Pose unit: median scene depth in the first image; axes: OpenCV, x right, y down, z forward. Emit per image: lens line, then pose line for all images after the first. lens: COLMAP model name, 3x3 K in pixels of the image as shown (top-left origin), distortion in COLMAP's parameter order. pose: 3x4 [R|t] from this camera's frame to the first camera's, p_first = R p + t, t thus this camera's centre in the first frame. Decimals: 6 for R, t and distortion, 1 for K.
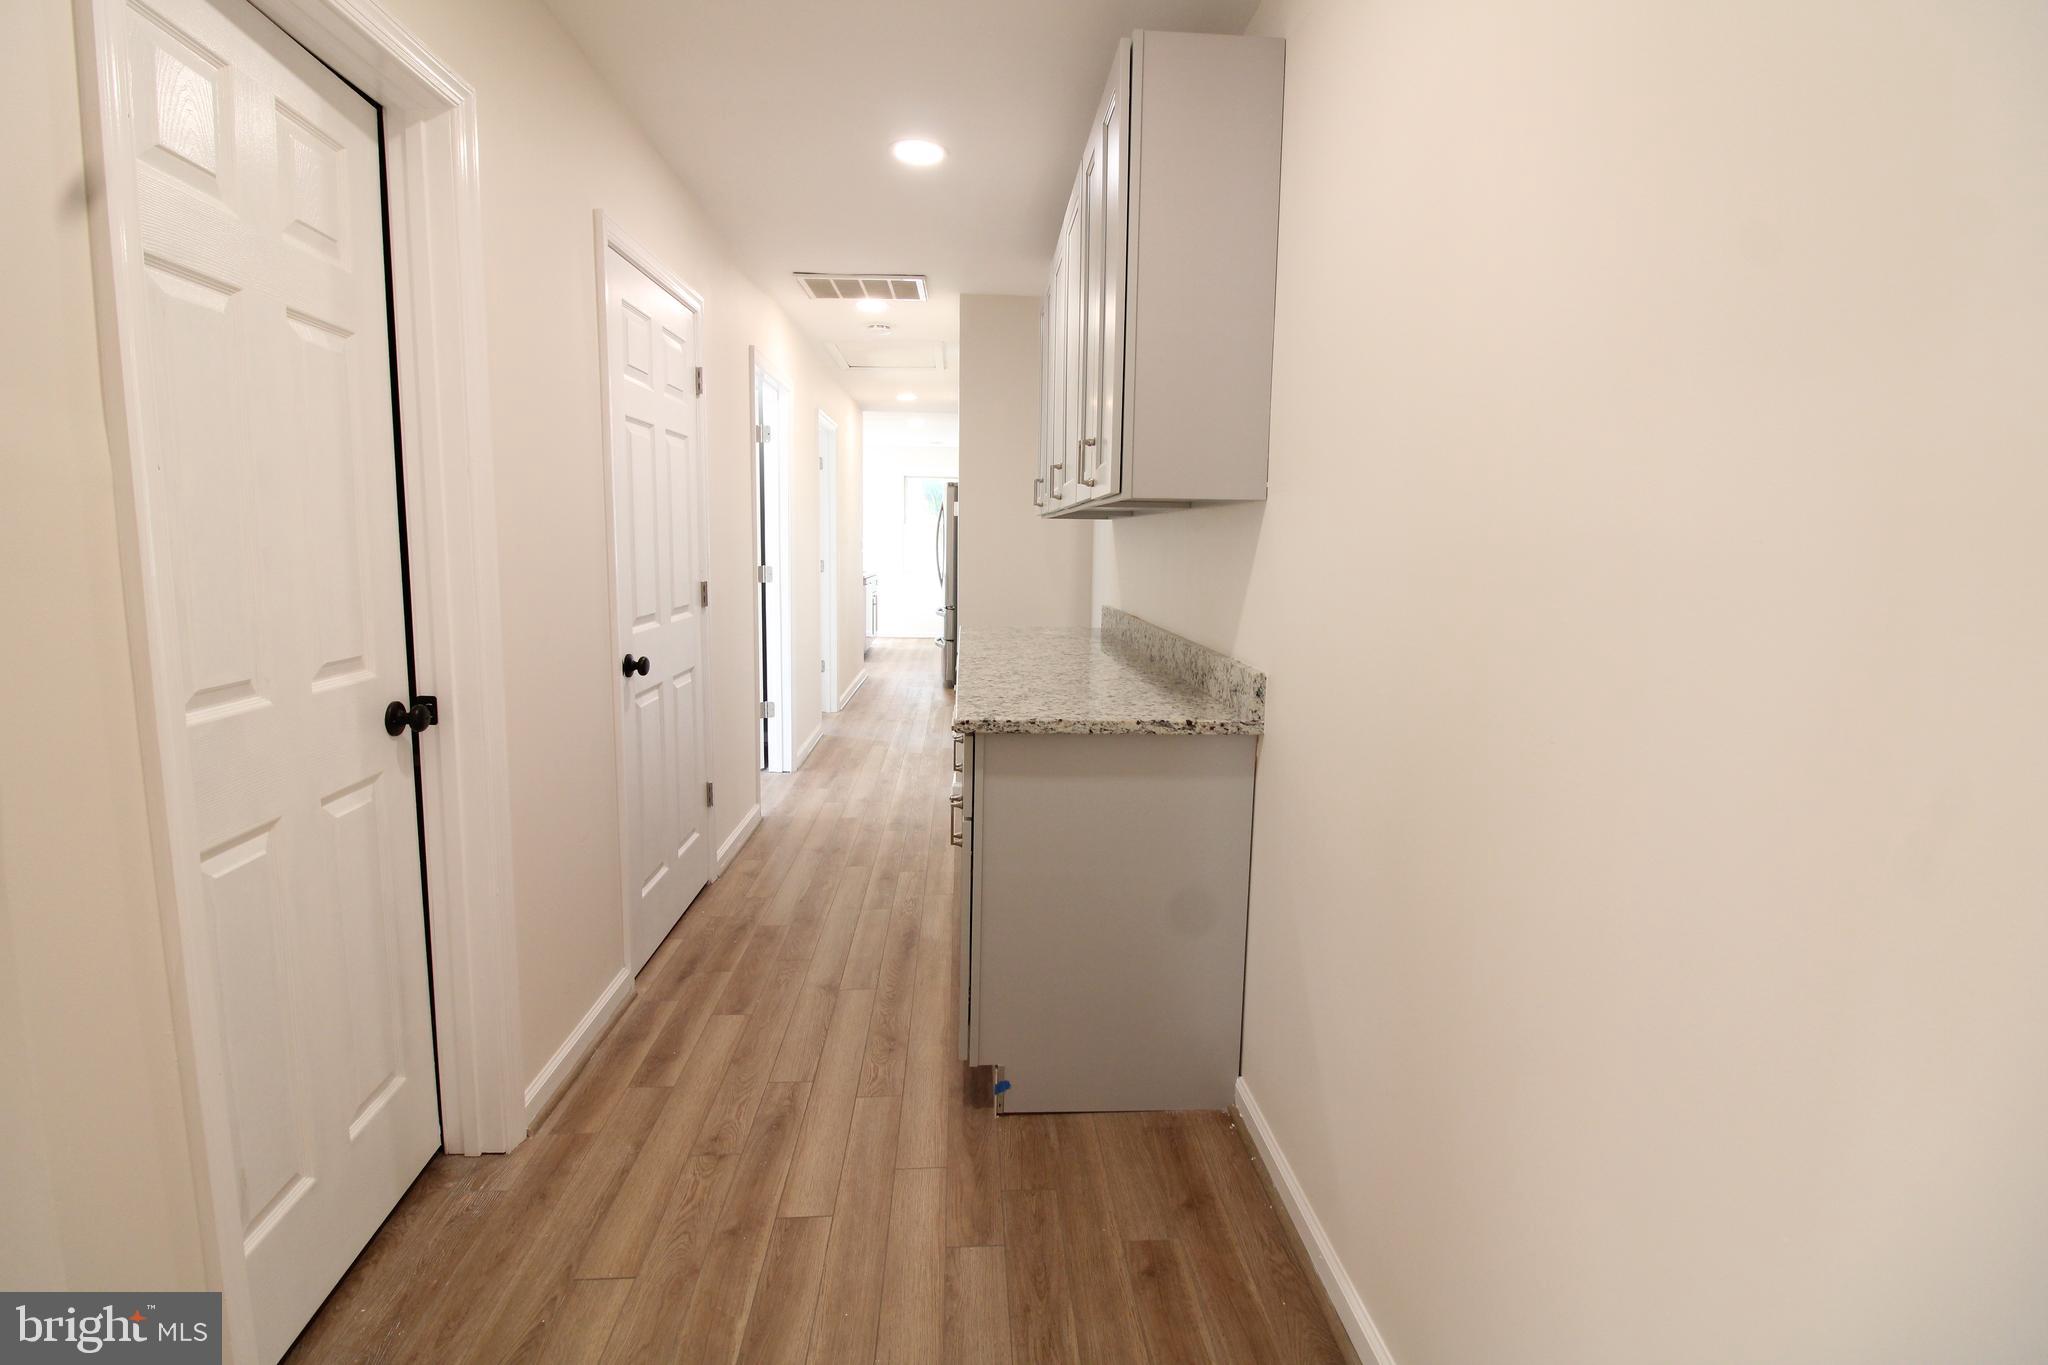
lens RADIAL K [[947.2, 0, 1024.1], [0, 947.2, 664.0], [0, 0, 1]] dist [0.000594, -0.013022]
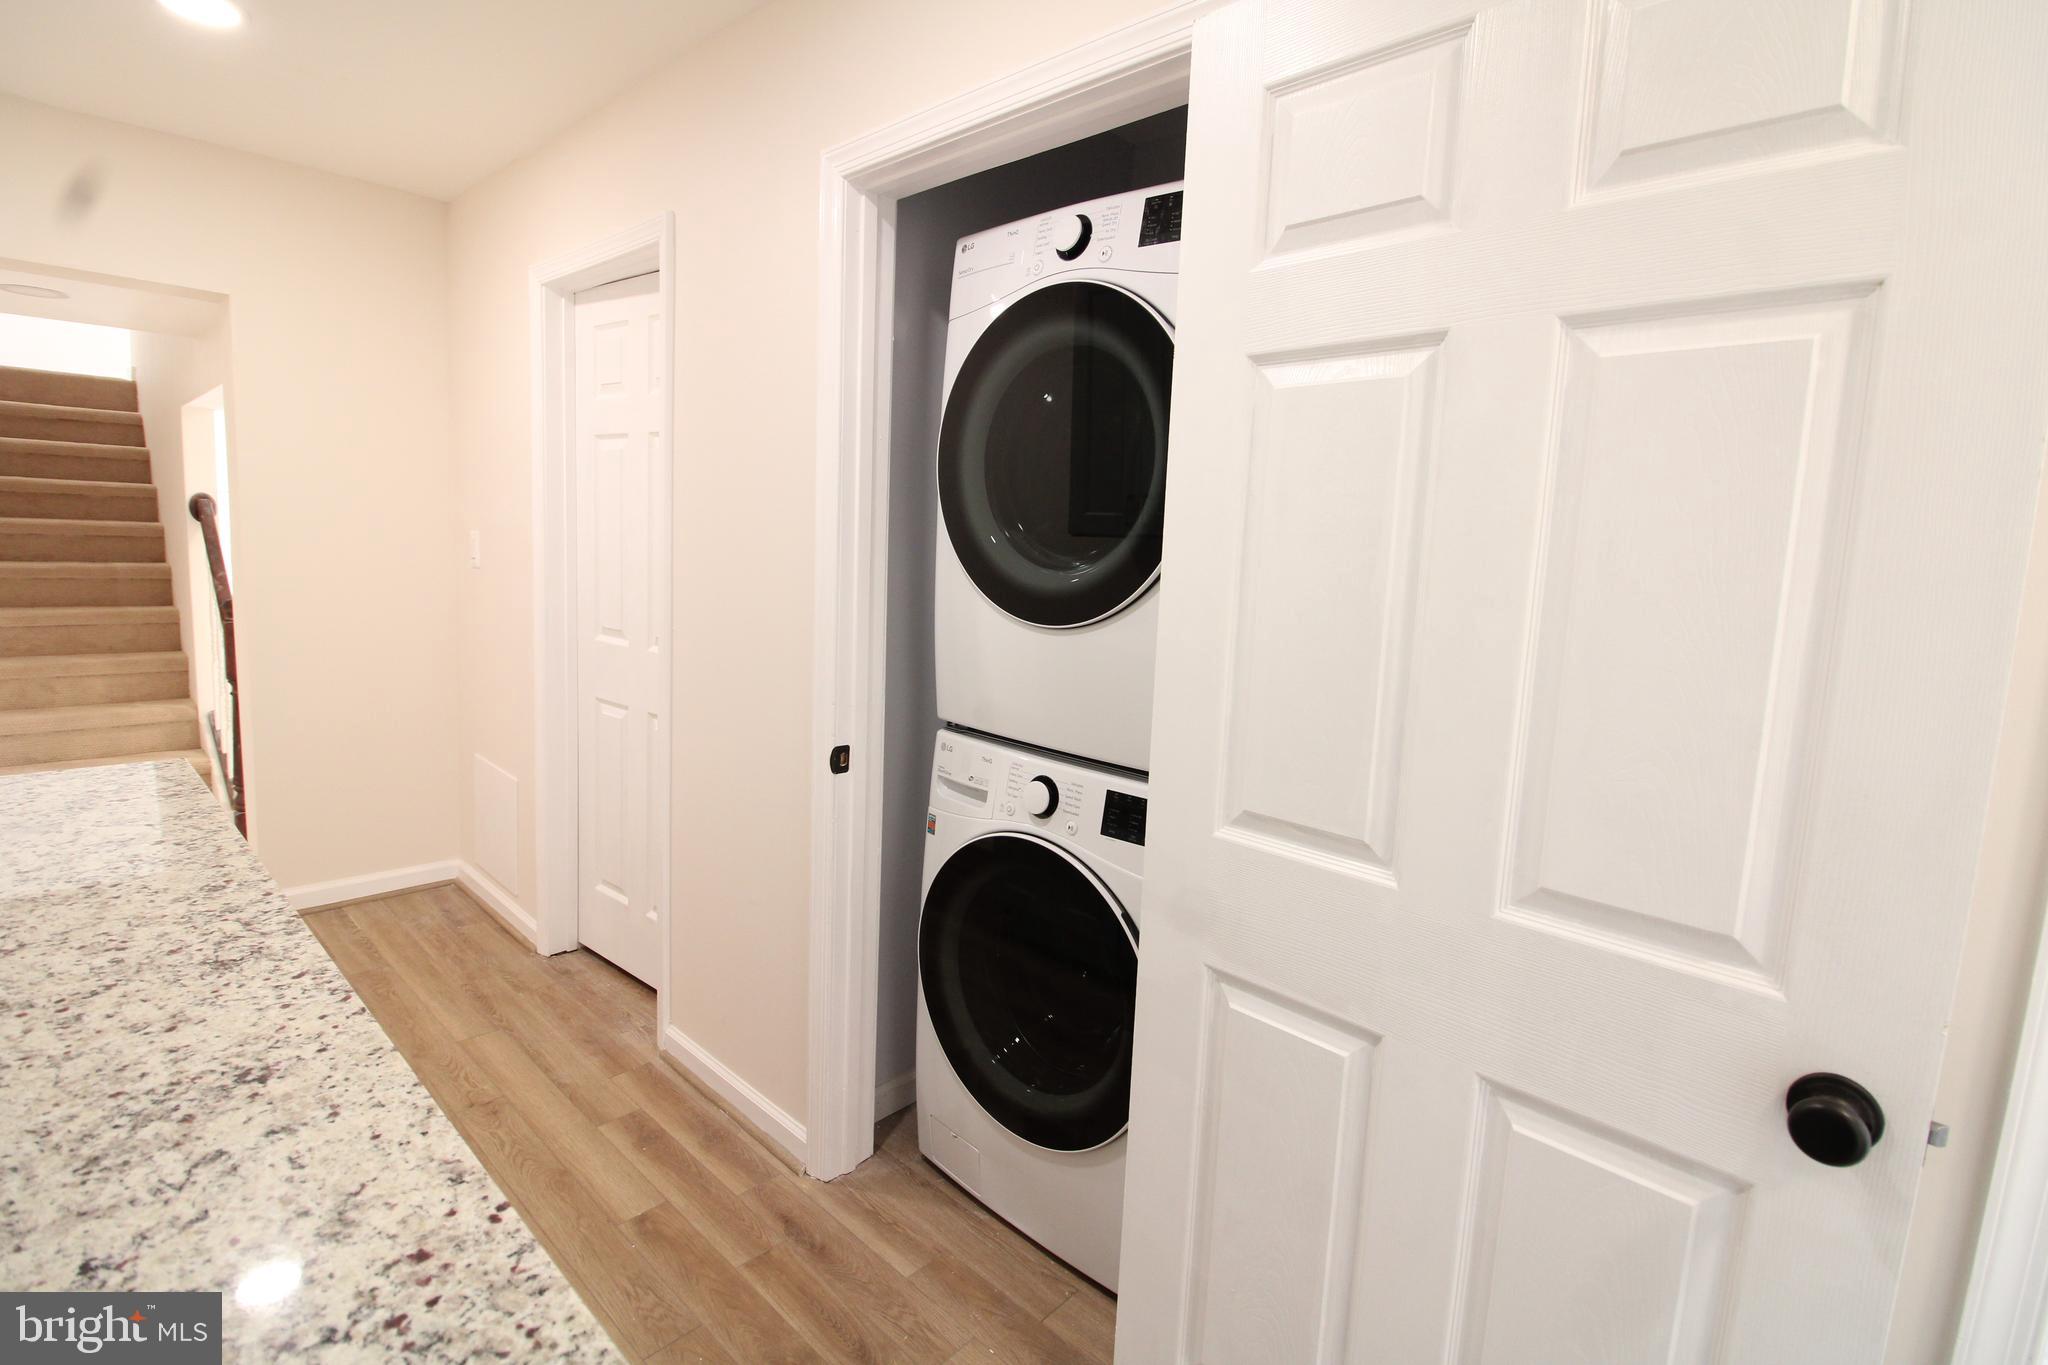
lens RADIAL K [[947.2, 0, 1024.1], [0, 947.2, 664.0], [0, 0, 1]] dist [0.000594, -0.013022]
pose [[-0.721873, 0.035193, -0.691130, -0.031574], [-0.148507, 0.967561, 0.204383, -0.282515], [0.675903, 0.250176, -0.693230, 1.866612]]
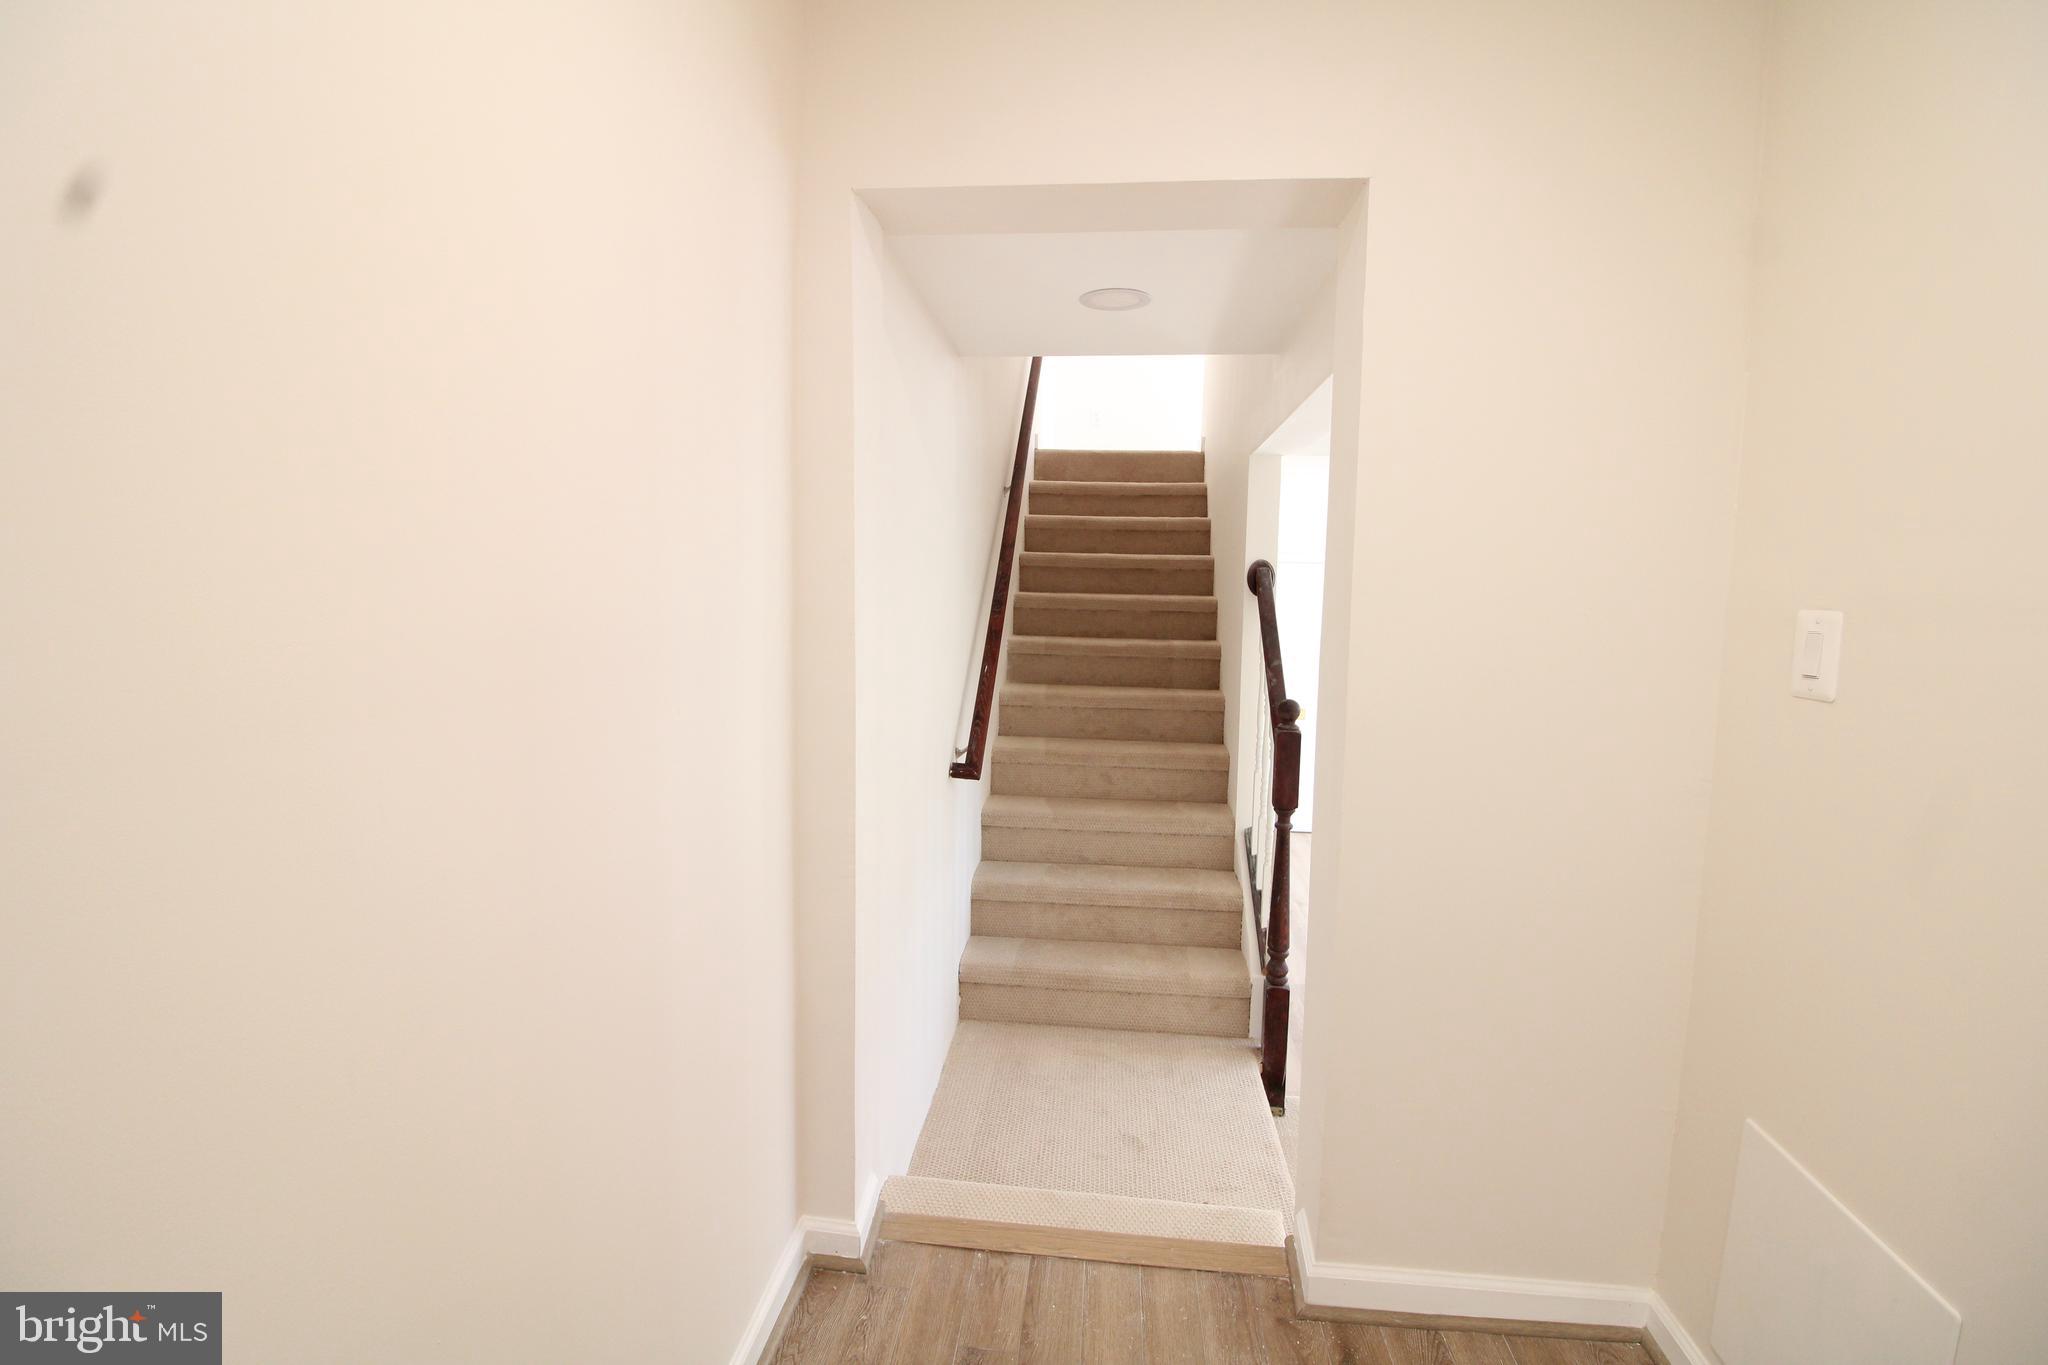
lens RADIAL K [[947.2, 0, 1024.1], [0, 947.2, 664.0], [0, 0, 1]] dist [0.000594, -0.013022]
pose [[-0.986183, -0.048252, 0.158479, -0.027916], [-0.012031, 0.974976, 0.221986, -0.151000], [-0.165224, 0.217012, -0.962085, 0.894001]]
